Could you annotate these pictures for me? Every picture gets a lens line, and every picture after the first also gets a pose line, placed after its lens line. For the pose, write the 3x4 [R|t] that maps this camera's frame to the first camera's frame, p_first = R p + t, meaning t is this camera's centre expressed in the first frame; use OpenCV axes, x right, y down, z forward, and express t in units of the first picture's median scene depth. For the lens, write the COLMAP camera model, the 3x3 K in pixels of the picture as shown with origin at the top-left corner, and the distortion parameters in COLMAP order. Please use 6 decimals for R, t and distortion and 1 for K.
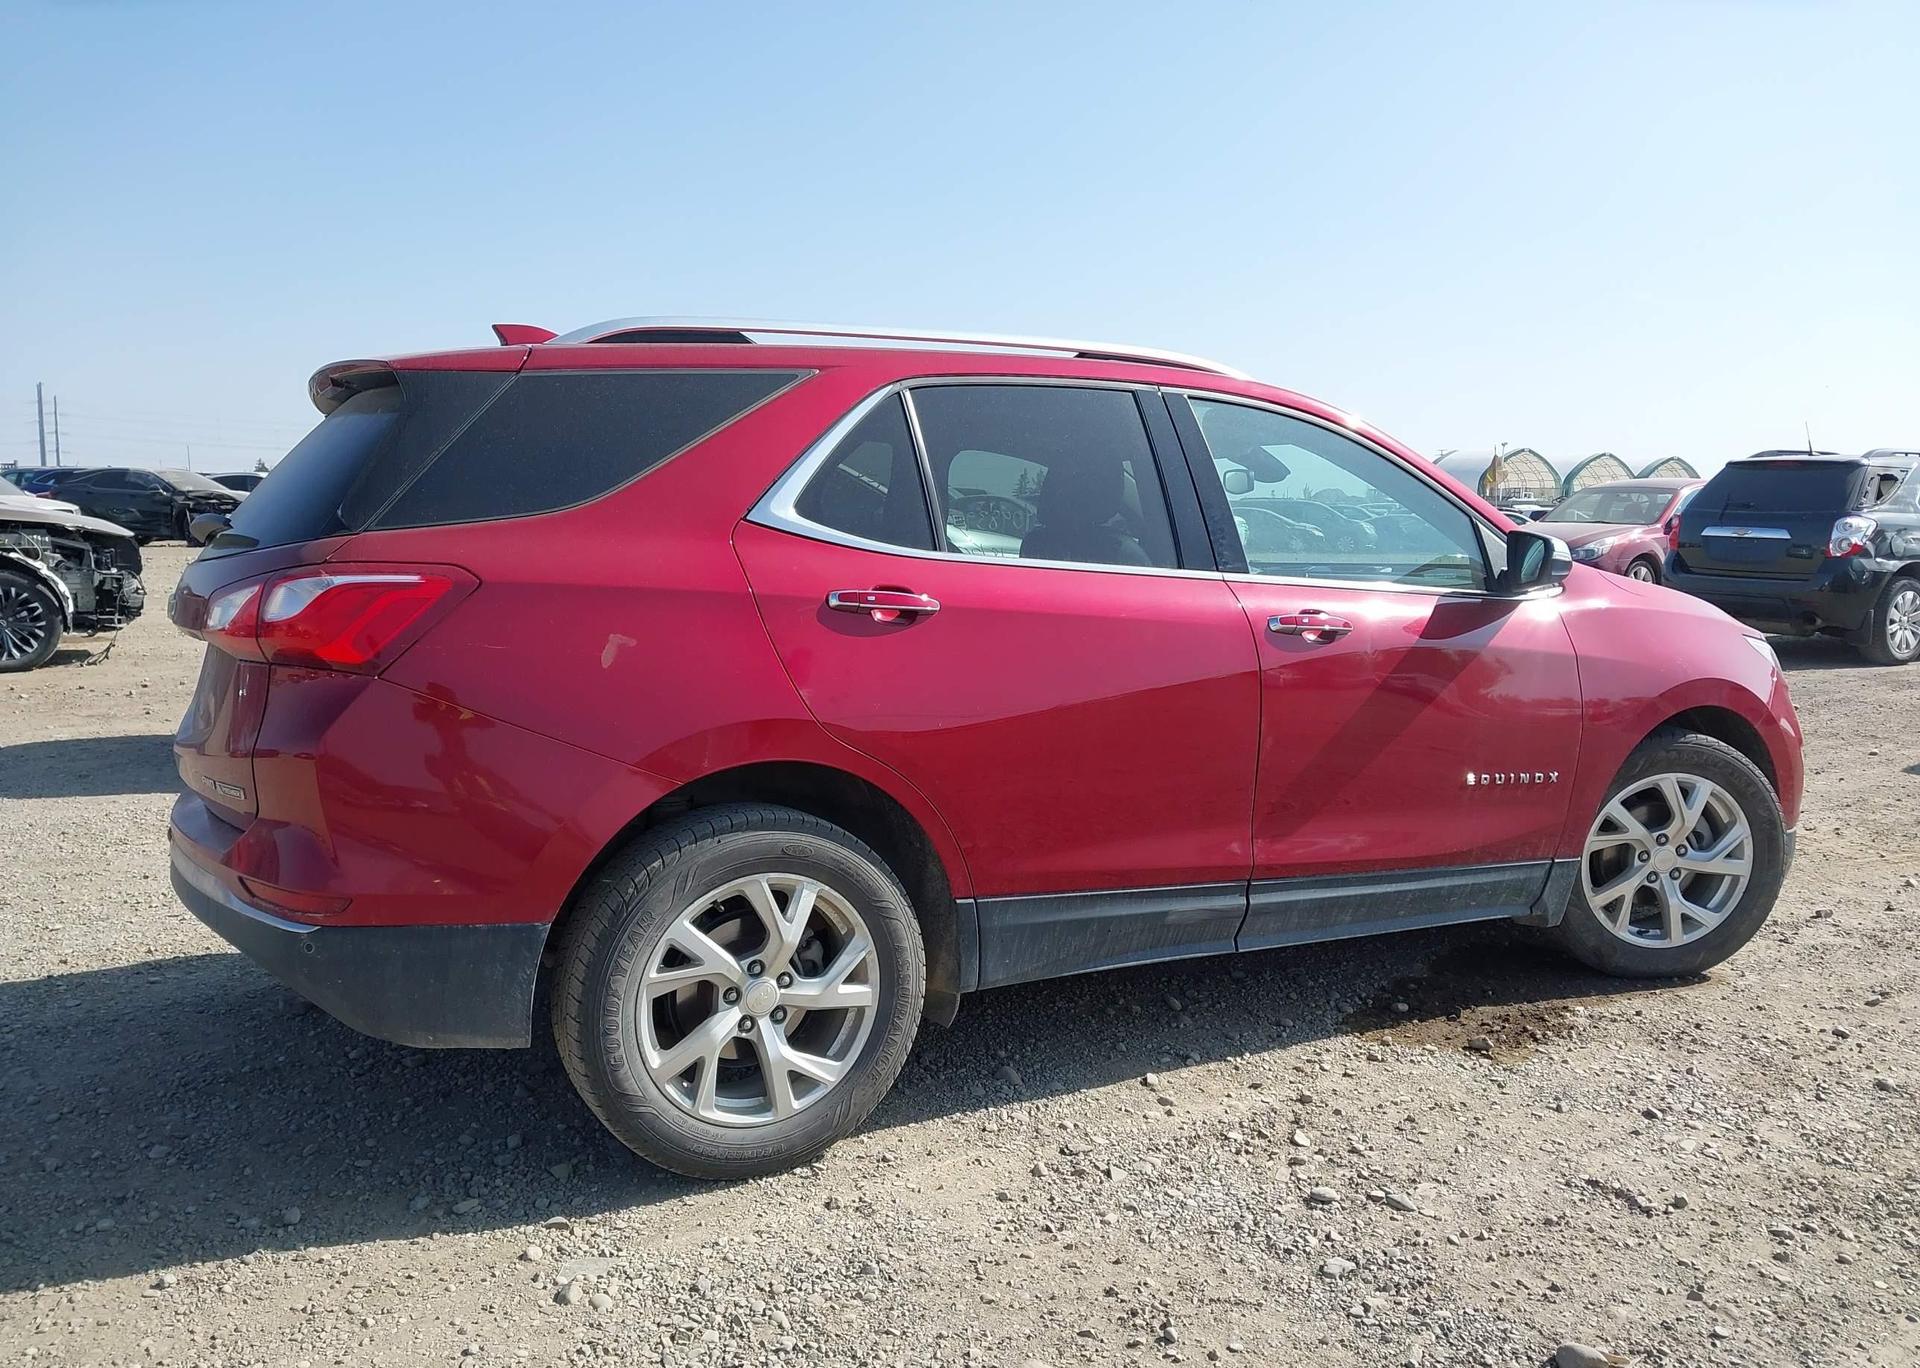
lens RADIAL K [[1530.0, 0, 997.0], [0, 1530.0, 680.6], [0, 0, 1]] dist [0.117511, -0.225567]
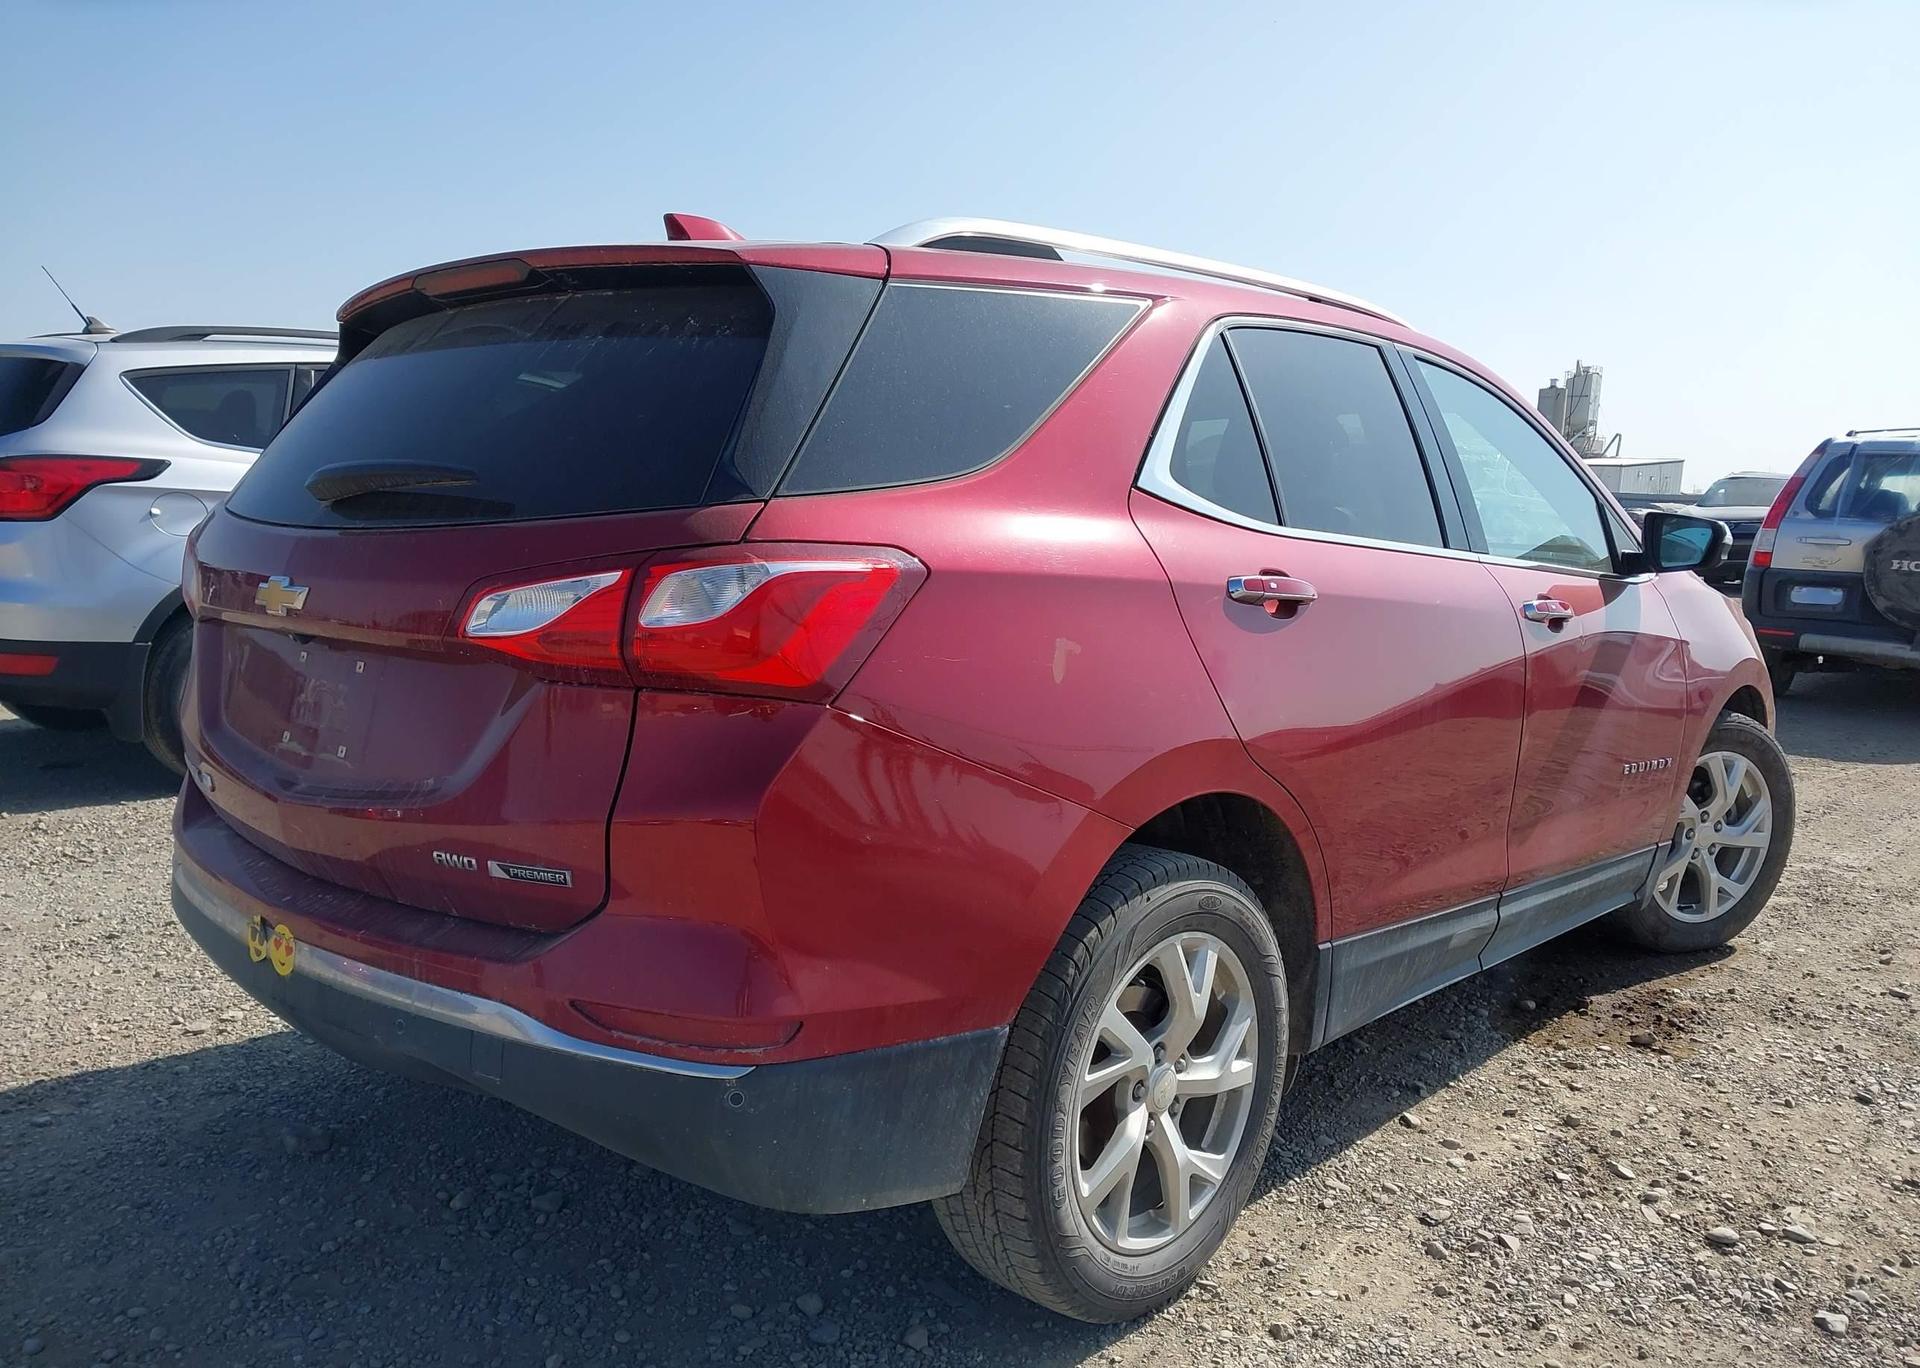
lens RADIAL K [[1530.0, 0, 997.0], [0, 1530.0, 680.6], [0, 0, 1]] dist [0.117511, -0.225567]
pose [[0.938364, -0.017102, 0.345226, -0.468989], [0.006933, 0.999505, 0.030672, -0.028418], [-0.345580, -0.026388, 0.938018, 0.263315]]
